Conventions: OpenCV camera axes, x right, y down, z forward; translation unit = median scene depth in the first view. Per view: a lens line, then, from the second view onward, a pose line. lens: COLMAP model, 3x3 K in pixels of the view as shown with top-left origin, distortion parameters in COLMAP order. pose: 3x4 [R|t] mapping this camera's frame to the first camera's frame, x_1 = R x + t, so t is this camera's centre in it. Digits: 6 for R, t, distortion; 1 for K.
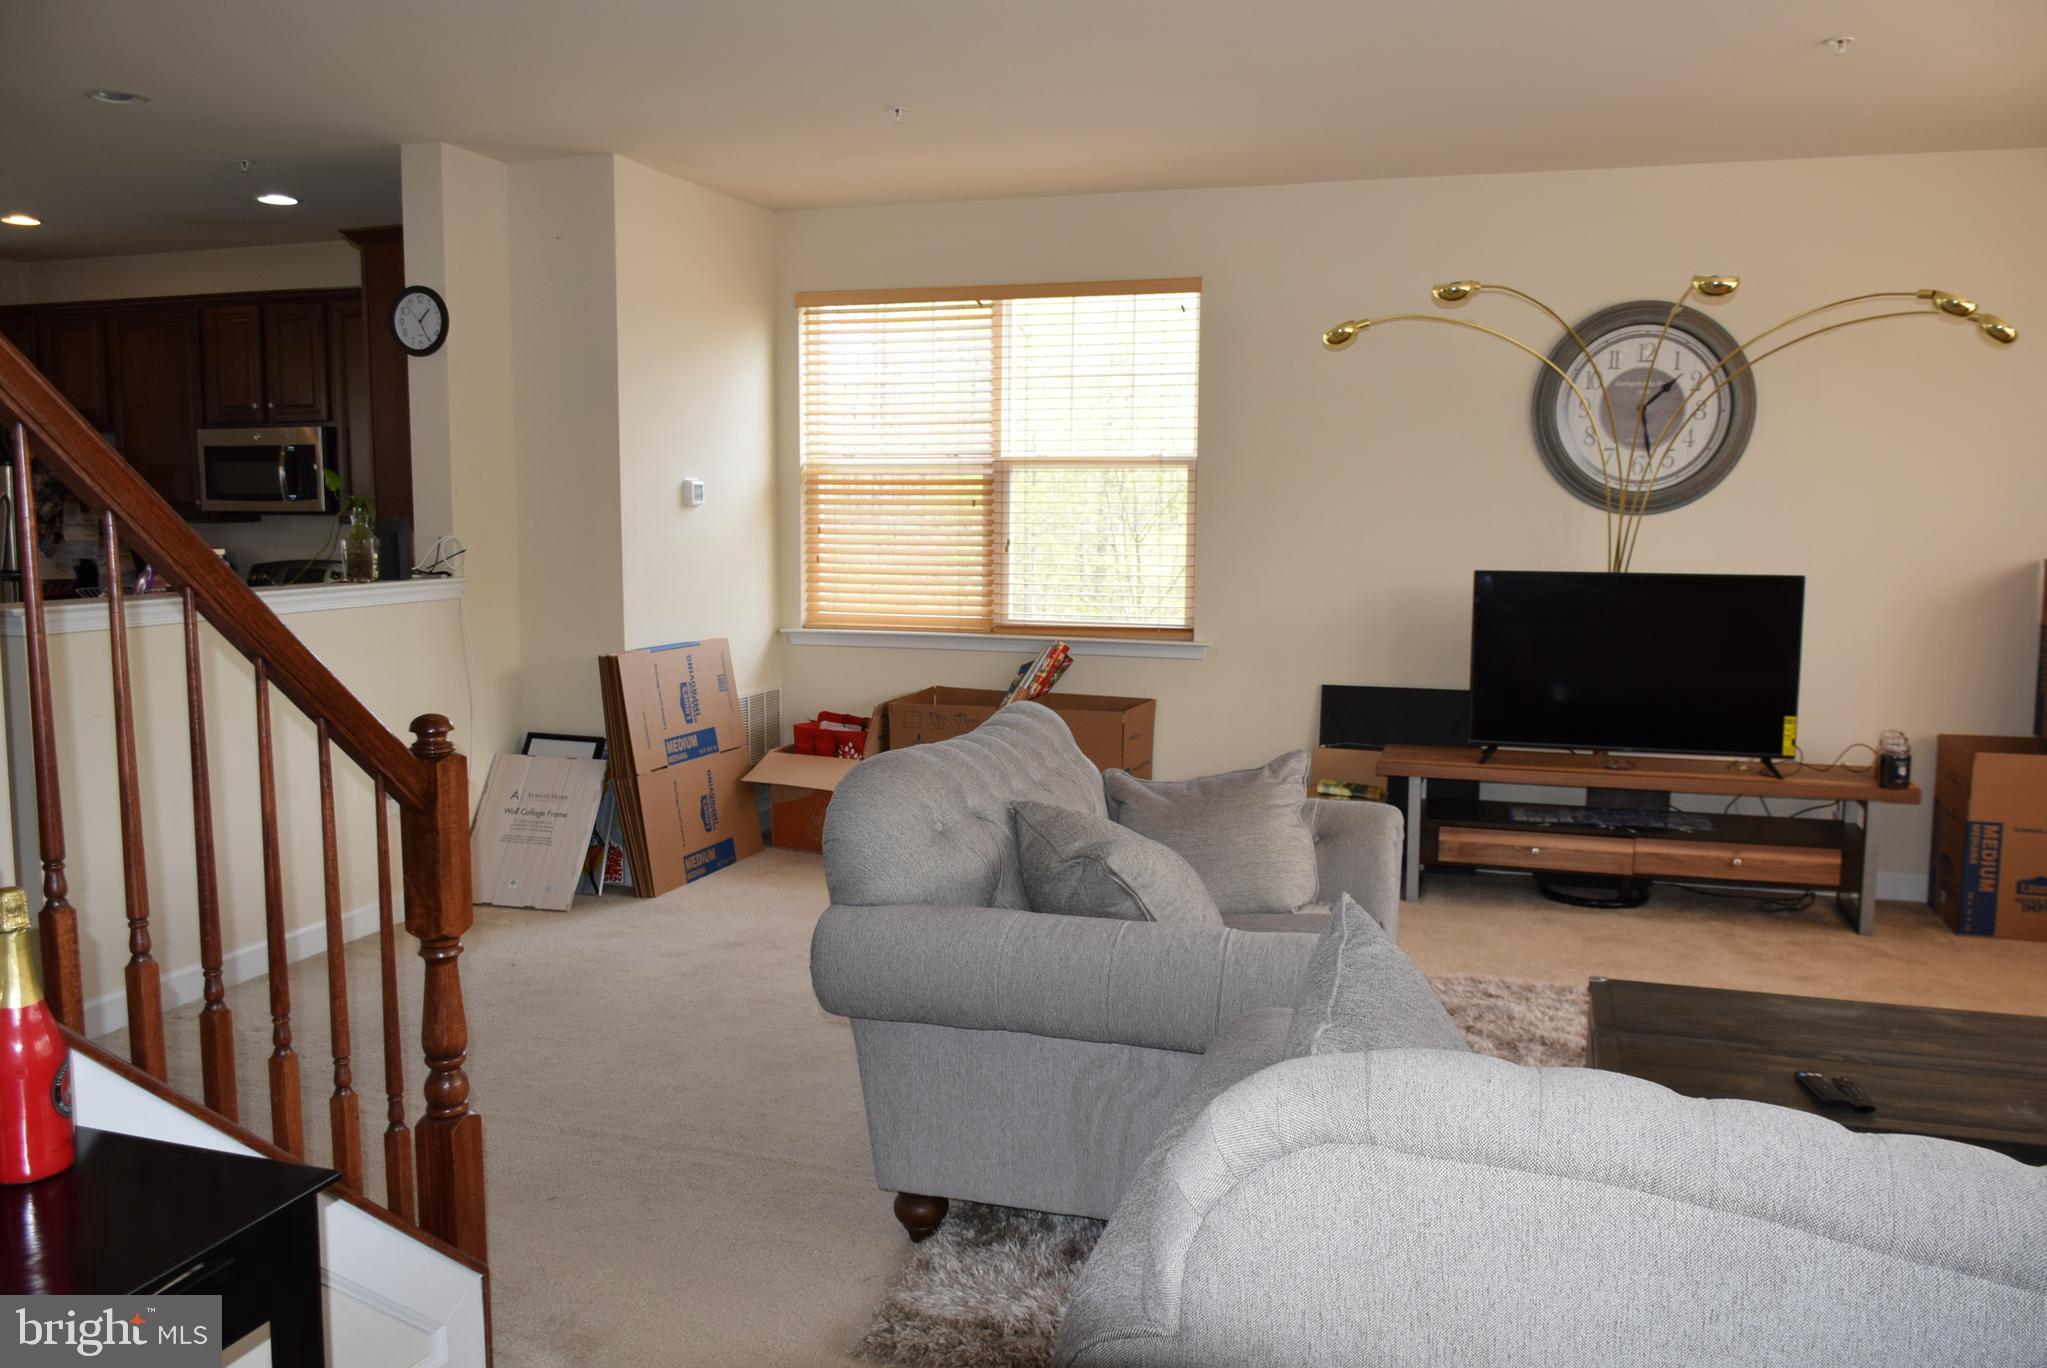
lens RADIAL K [[1557.2, 0, 1030.0], [0, 1557.2, 686.4], [0, 0, 1]] dist [-0.023173, -0.009188]
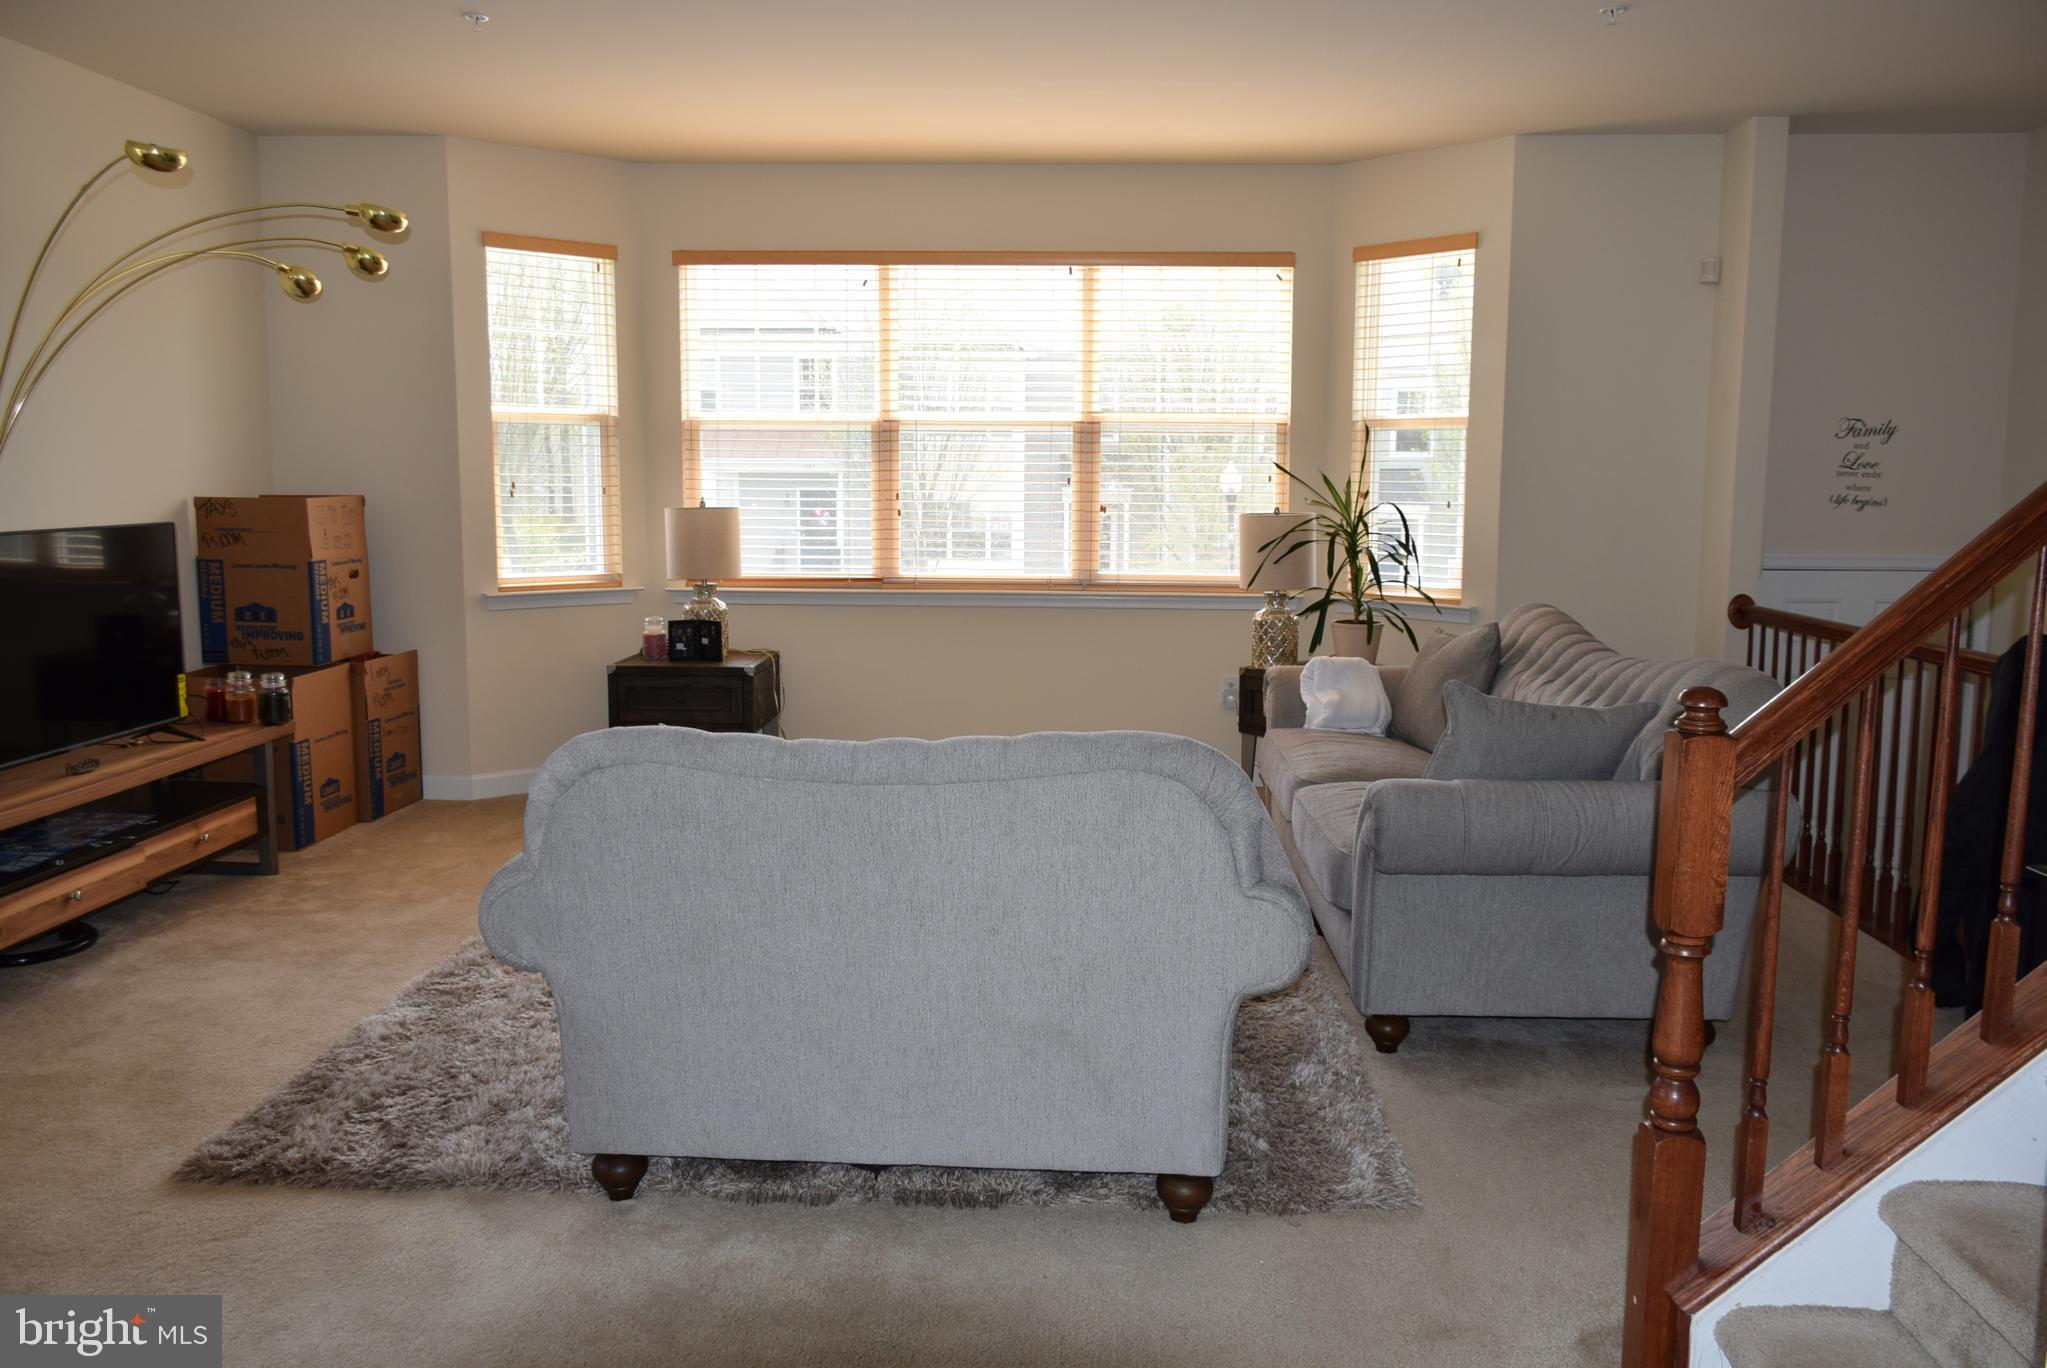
lens RADIAL K [[1582.7, 0, 1023.5], [0, 1582.7, 684.0], [0, 0, 1]] dist [-0.026881, -0.008146]
pose [[-0.249113, -0.138104, 0.958577, -0.504081], [0.101847, 0.980557, 0.167738, -0.076154], [-0.963104, 0.139414, -0.230204, 0.692660]]
